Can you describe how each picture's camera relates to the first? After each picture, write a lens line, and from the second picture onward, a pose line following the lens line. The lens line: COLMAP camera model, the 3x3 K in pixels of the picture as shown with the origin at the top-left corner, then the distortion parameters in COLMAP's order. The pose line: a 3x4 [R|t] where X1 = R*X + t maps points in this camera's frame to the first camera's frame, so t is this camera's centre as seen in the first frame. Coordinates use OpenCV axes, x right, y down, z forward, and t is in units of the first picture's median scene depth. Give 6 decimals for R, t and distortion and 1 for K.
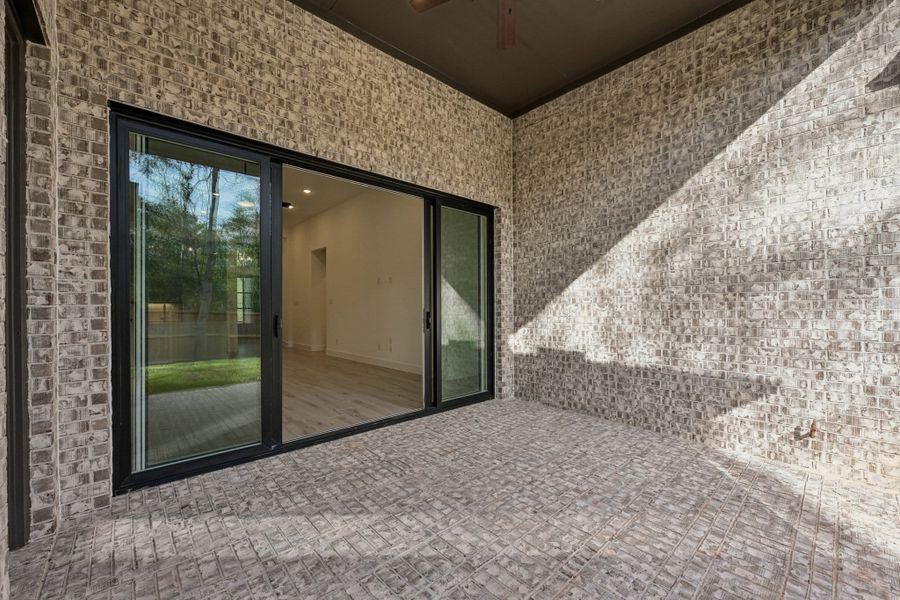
lens RADIAL K [[357.3, 0, 450.9], [0, 357.3, 302.8], [0, 0, 1]] dist [0.000104, -0.000033]
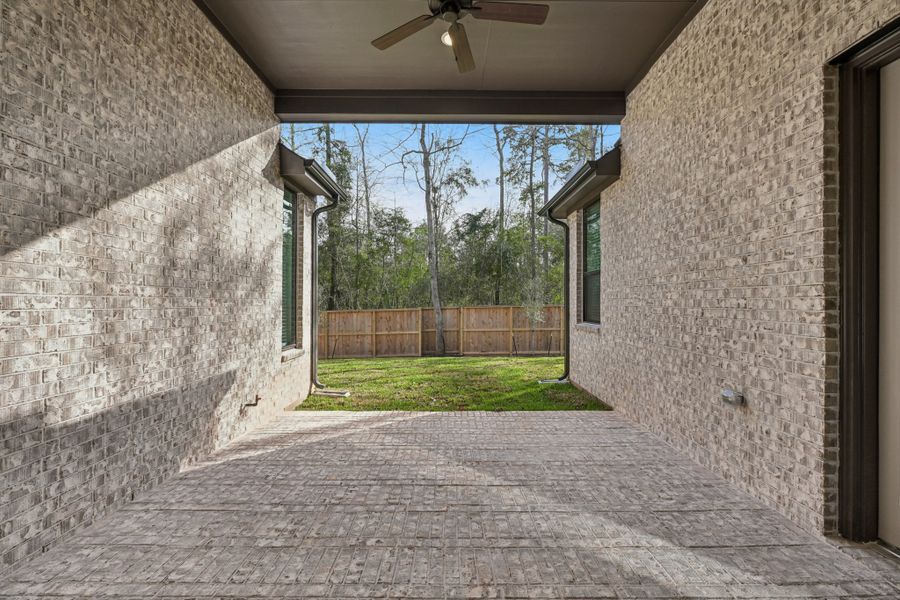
lens RADIAL K [[357.3, 0, 450.9], [0, 357.3, 302.8], [0, 0, 1]] dist [0.000104, -0.000033]
pose [[-0.743227, 0.005985, 0.669013, -0.398858], [-0.005545, 0.999871, -0.015105, -0.004072], [-0.669016, -0.014935, -0.743097, 1.264457]]
